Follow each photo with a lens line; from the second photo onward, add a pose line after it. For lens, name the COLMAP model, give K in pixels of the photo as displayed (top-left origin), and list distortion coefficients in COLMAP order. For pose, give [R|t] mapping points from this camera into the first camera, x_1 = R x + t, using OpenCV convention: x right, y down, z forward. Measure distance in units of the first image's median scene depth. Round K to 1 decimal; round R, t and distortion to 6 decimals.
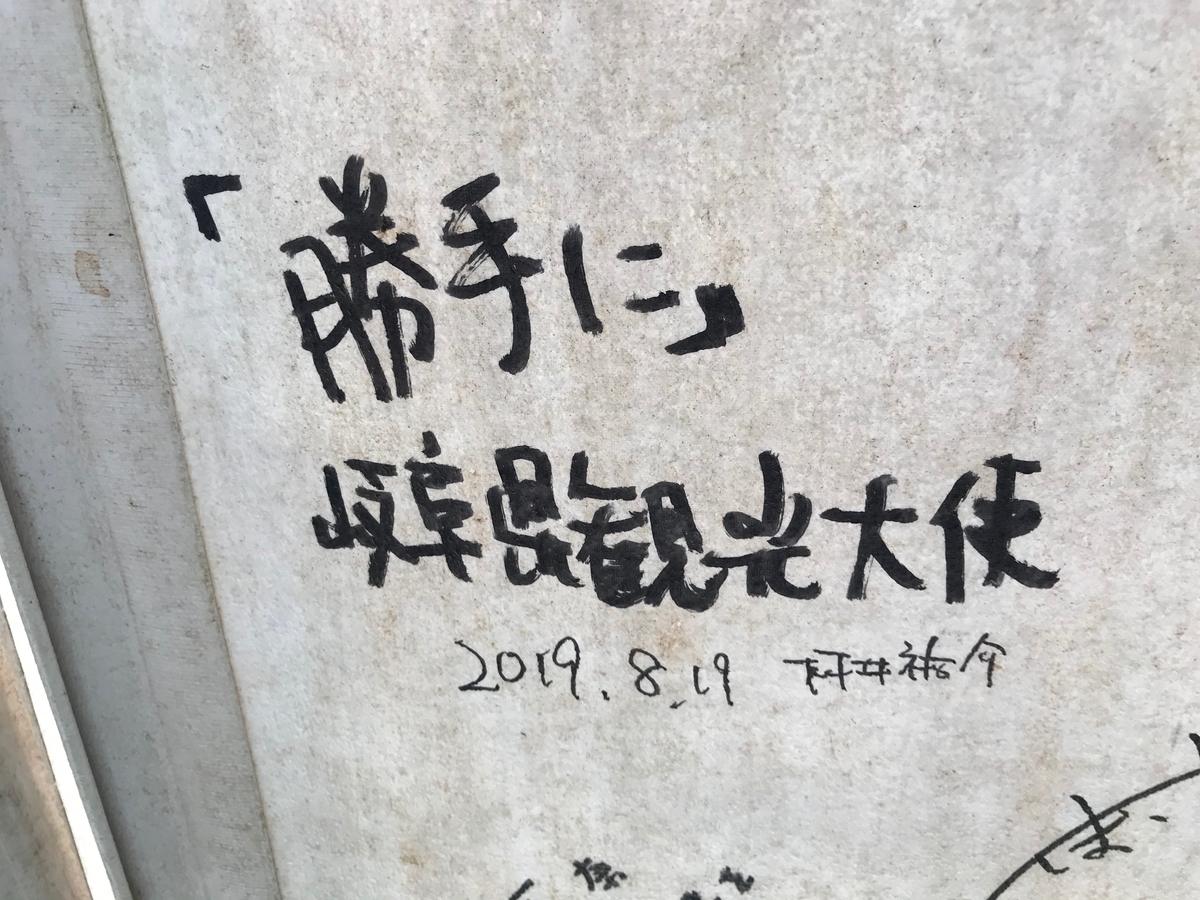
lens RADIAL K [[971.0, 0, 600.0], [0, 971.0, 450.0], [0, 0, 1]] dist [0.040591, -0.082725]
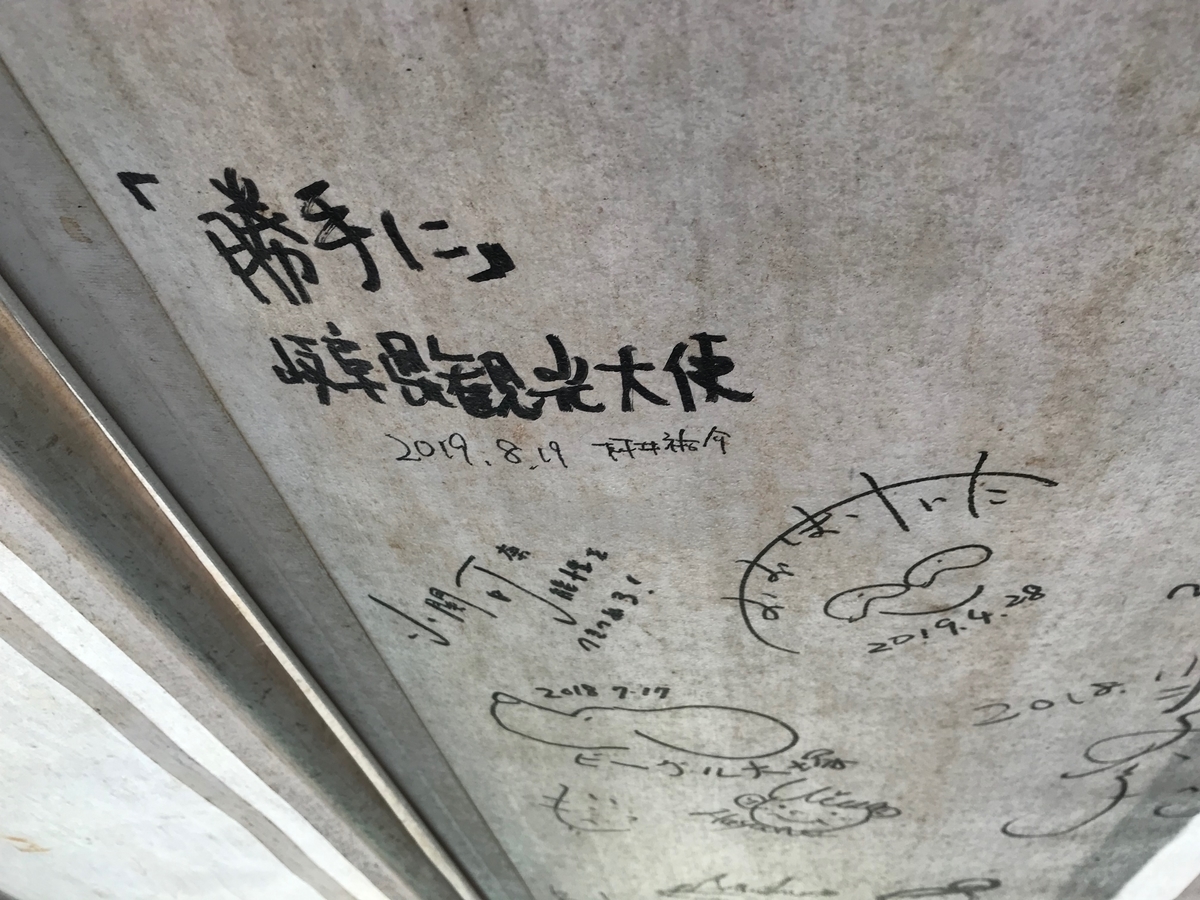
lens RADIAL K [[967.3, 0, 600.0], [0, 967.3, 450.0], [0, 0, 1]] dist [-0.000989, 0.005141]
pose [[0.994653, -0.064720, -0.080473, 0.351708], [0.092972, 0.900409, 0.424994, -0.453592], [0.044953, -0.430204, 0.901612, -0.394169]]
